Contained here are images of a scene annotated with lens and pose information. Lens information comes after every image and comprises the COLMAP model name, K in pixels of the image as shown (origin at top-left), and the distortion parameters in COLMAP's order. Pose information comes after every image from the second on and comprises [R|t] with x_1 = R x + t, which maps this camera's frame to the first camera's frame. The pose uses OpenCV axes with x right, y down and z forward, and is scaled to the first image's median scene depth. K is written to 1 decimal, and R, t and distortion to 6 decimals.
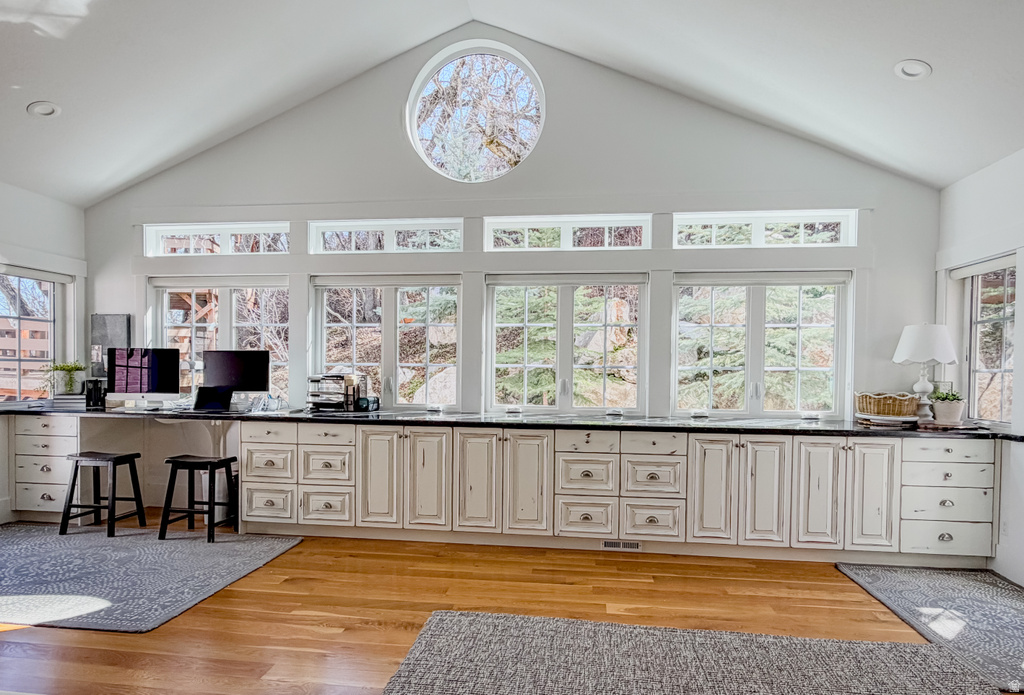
lens RADIAL K [[584.2, 0, 512.4], [0, 584.2, 385.8], [0, 0, 1]] dist [0.000999, 0.000959]
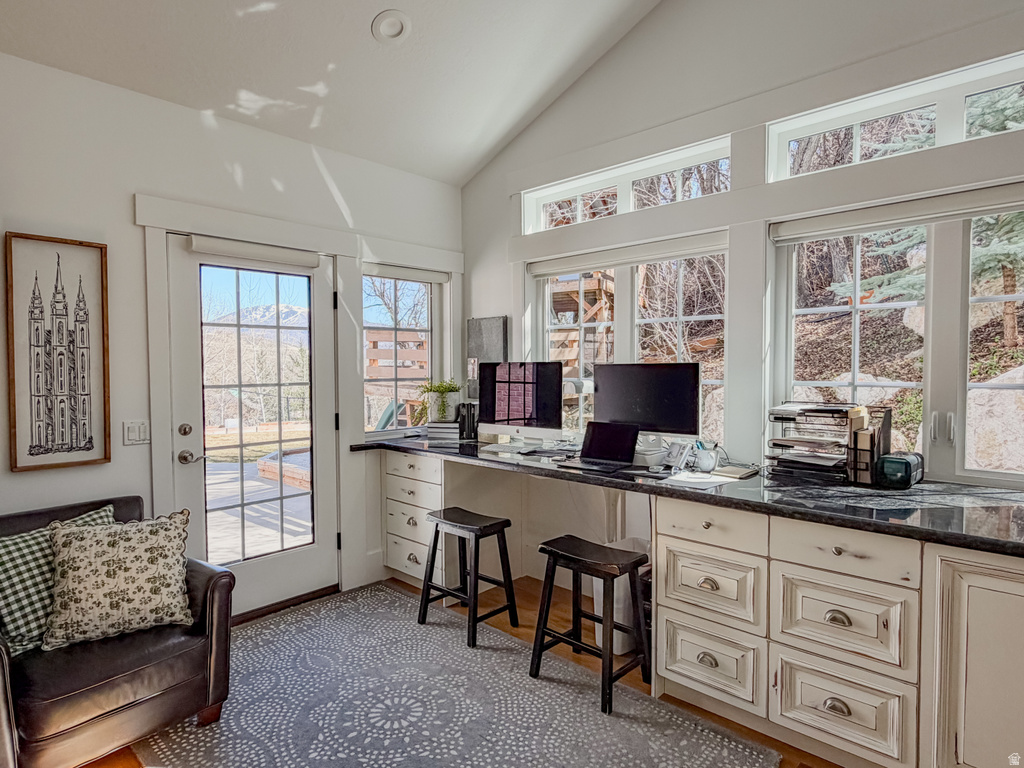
lens RADIAL K [[570.9, 0, 512.0], [0, 570.9, 384.0], [0, 0, 1]] dist [0.000864, 0.000359]
pose [[0.810875, 0.003903, -0.585206, -0.244912], [-0.000419, 0.999981, 0.006088, -0.044129], [0.585219, -0.004692, 0.810862, 0.456659]]
